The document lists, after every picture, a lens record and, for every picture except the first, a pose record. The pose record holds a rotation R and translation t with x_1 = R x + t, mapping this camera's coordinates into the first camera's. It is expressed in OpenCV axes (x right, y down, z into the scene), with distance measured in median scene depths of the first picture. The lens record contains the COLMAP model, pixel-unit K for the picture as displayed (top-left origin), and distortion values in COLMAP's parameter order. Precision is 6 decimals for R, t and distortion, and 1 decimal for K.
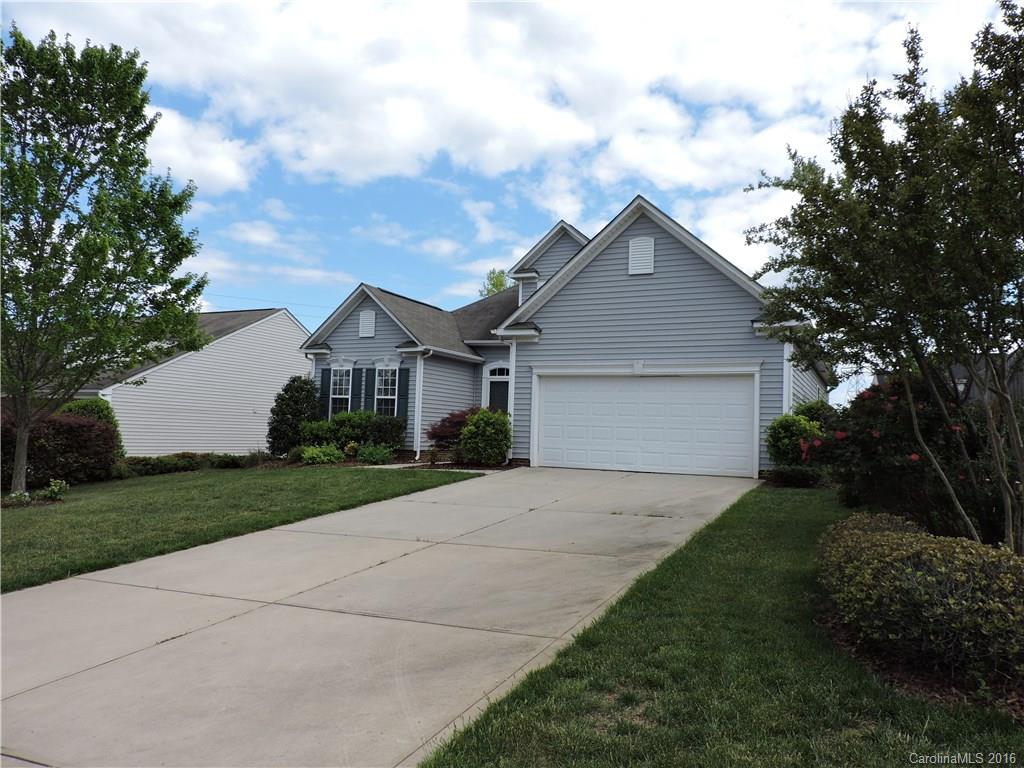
lens RADIAL K [[728.1, 0, 512.0], [0, 728.1, 384.0], [0, 0, 1]] dist [-0.000967, -0.002289]
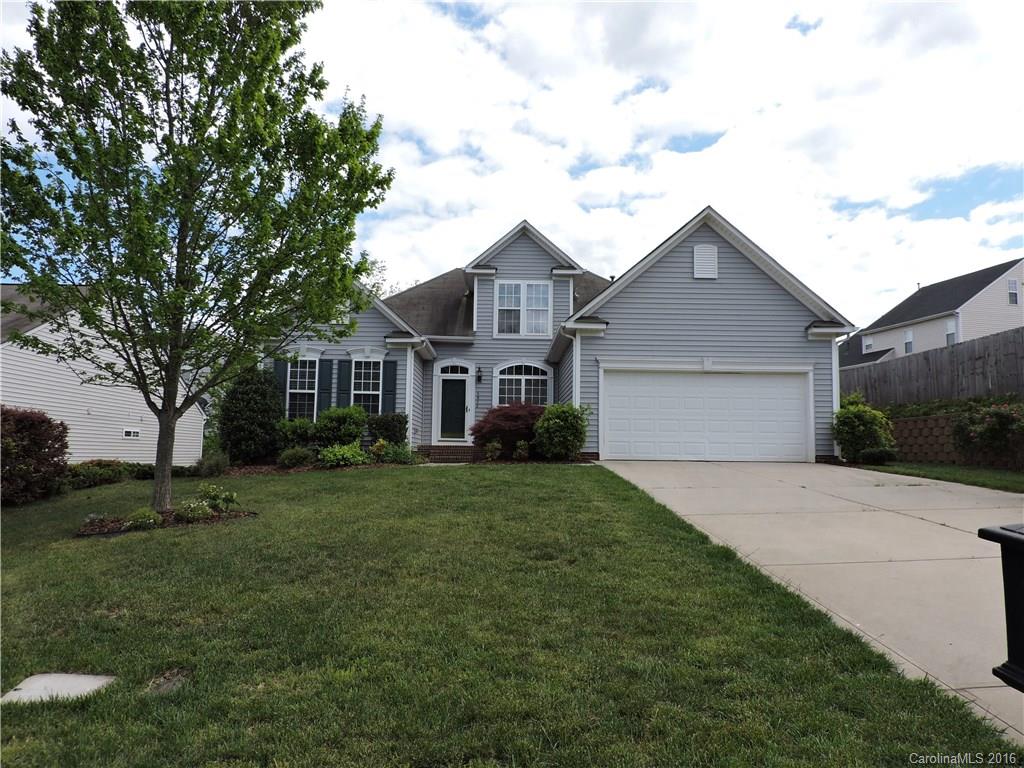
lens RADIAL K [[720.0, 0, 512.0], [0, 720.0, 384.0], [0, 0, 1]] dist [-0.052935, -0.000542]
pose [[0.891434, 0.023882, 0.452520, -0.415127], [-0.014099, 0.999589, -0.024978, 0.027302], [-0.452930, 0.015886, 0.891404, 0.136738]]
